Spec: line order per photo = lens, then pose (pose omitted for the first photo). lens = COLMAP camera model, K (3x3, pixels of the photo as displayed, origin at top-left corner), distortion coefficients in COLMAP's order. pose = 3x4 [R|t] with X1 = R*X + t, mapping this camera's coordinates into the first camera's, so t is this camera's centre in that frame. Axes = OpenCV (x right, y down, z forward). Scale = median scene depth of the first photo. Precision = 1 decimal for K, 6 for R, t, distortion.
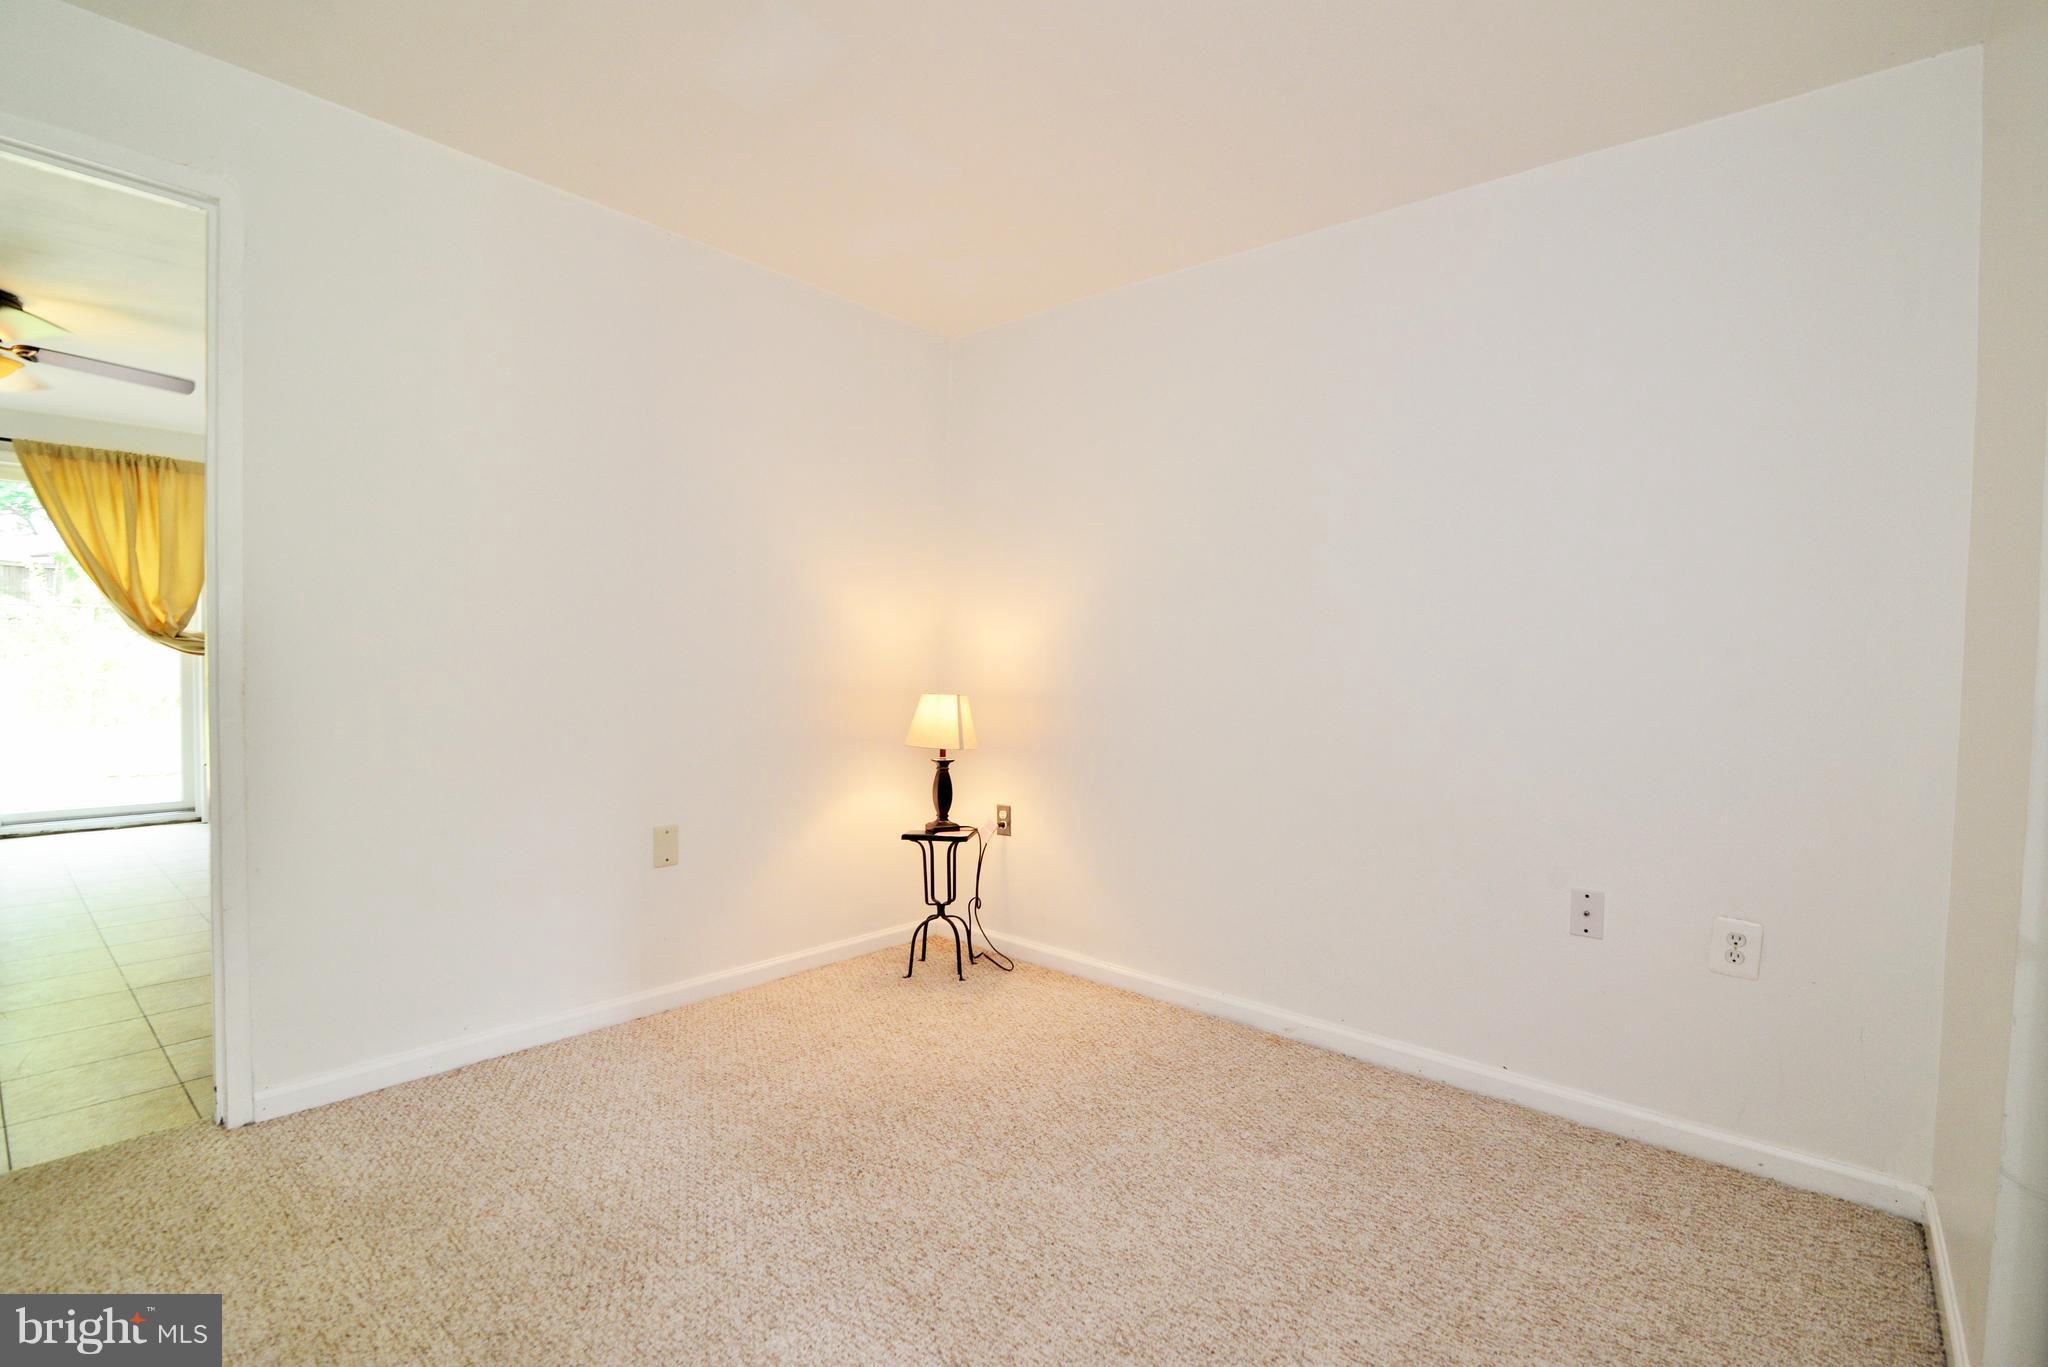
lens RADIAL K [[926.6, 0, 1022.7], [0, 926.6, 695.5], [0, 0, 1]] dist [-0.015273, 0.000222]
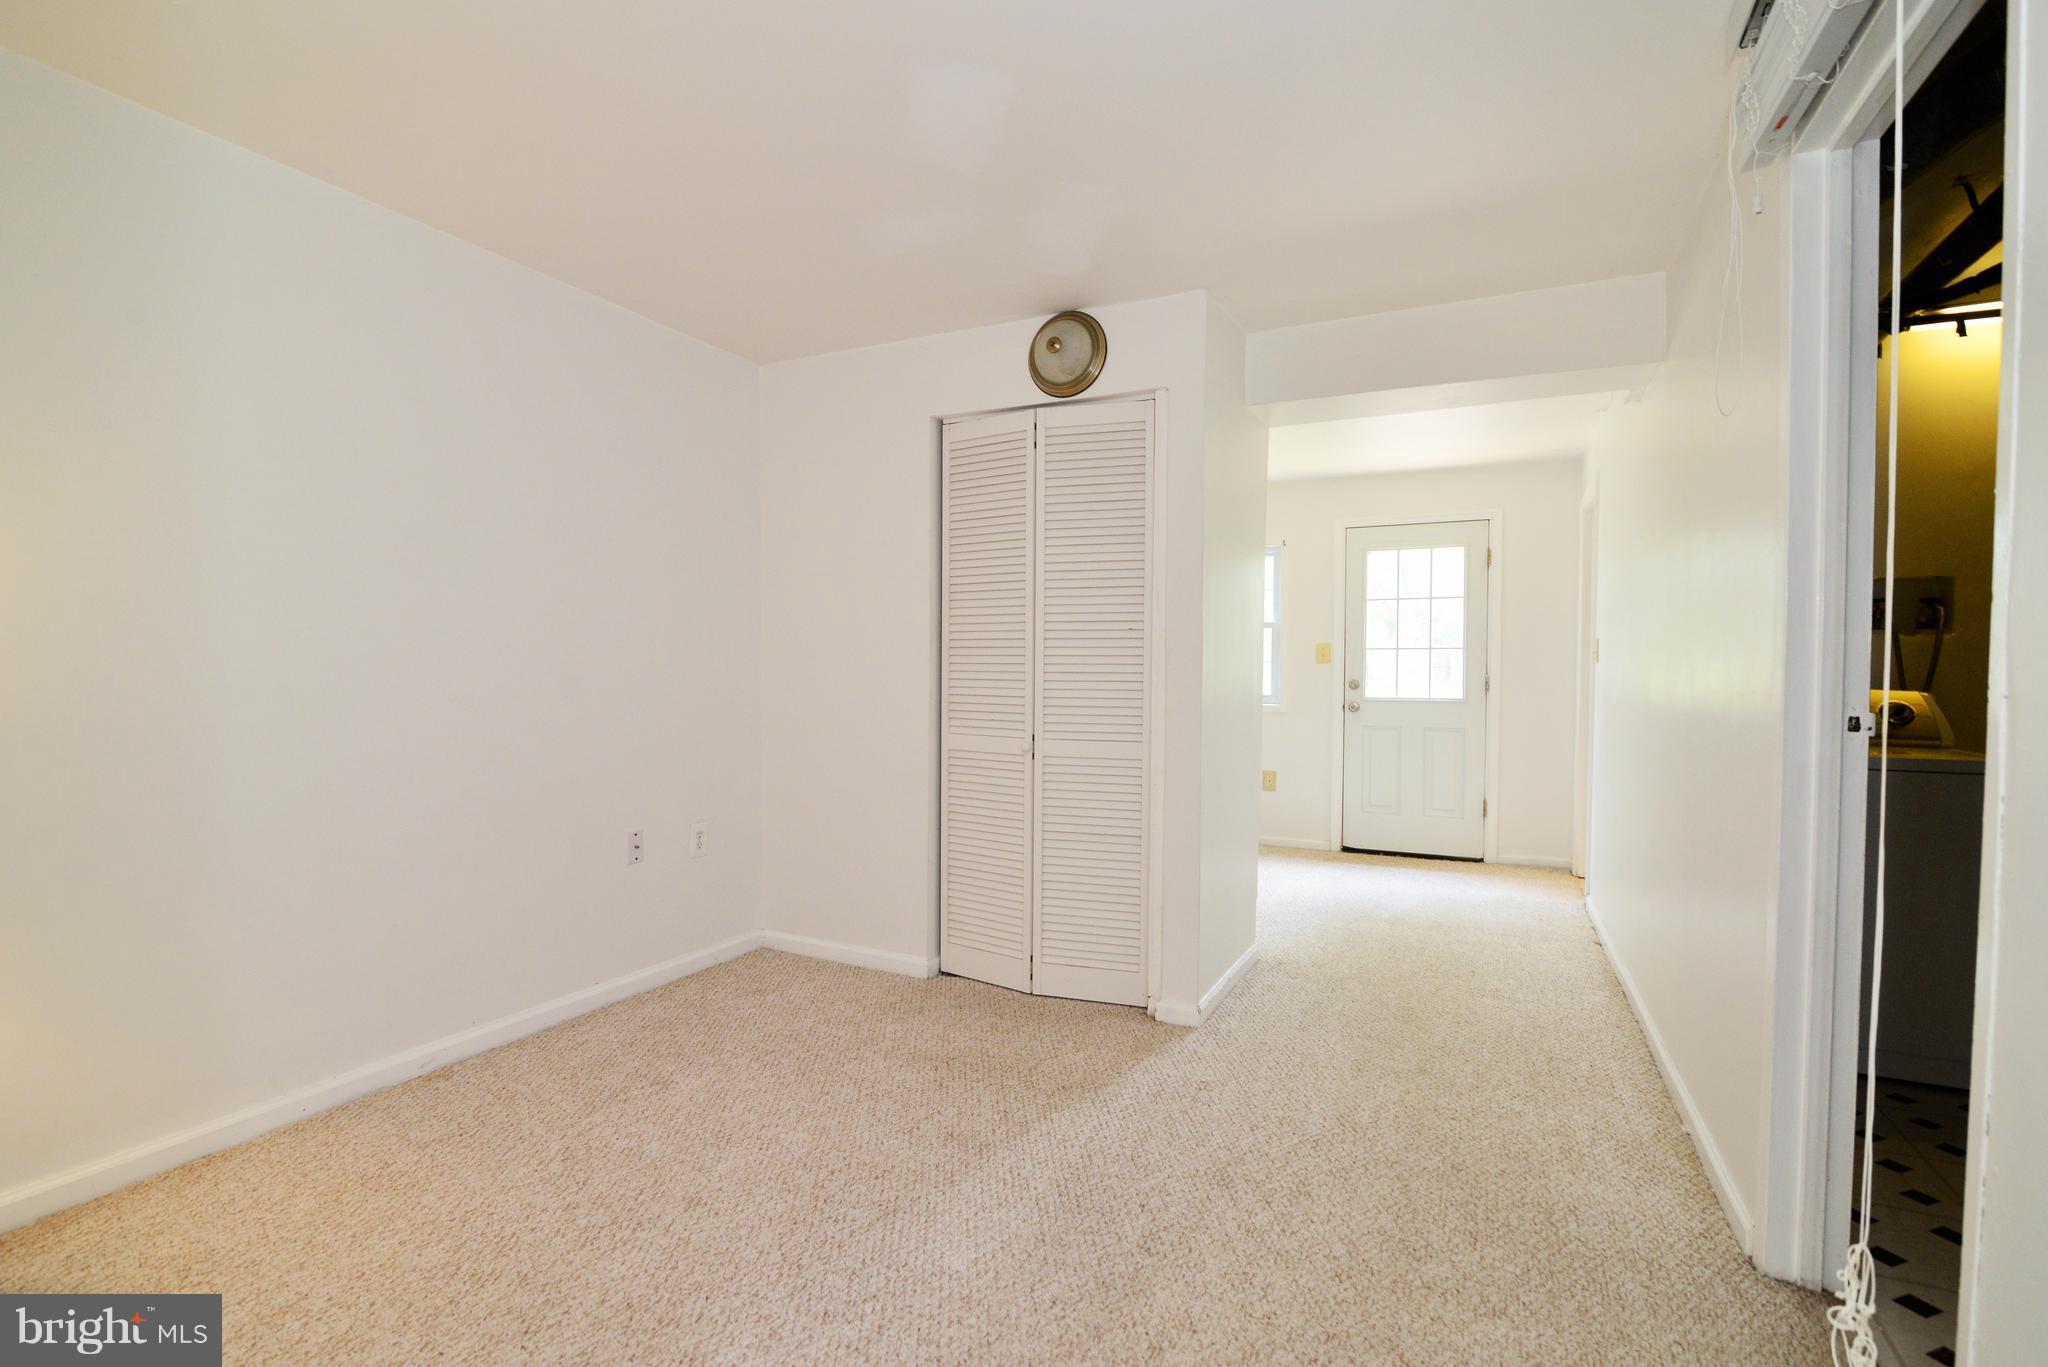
lens RADIAL K [[994.7, 0, 963.5], [0, 994.7, 645.0], [0, 0, 1]] dist [-0.016064, -0.000002]
pose [[-0.223877, -0.000998, 0.974617, -1.120646], [0.020442, 0.999775, 0.005719, -0.086359], [-0.974403, 0.021204, -0.223806, 0.923791]]
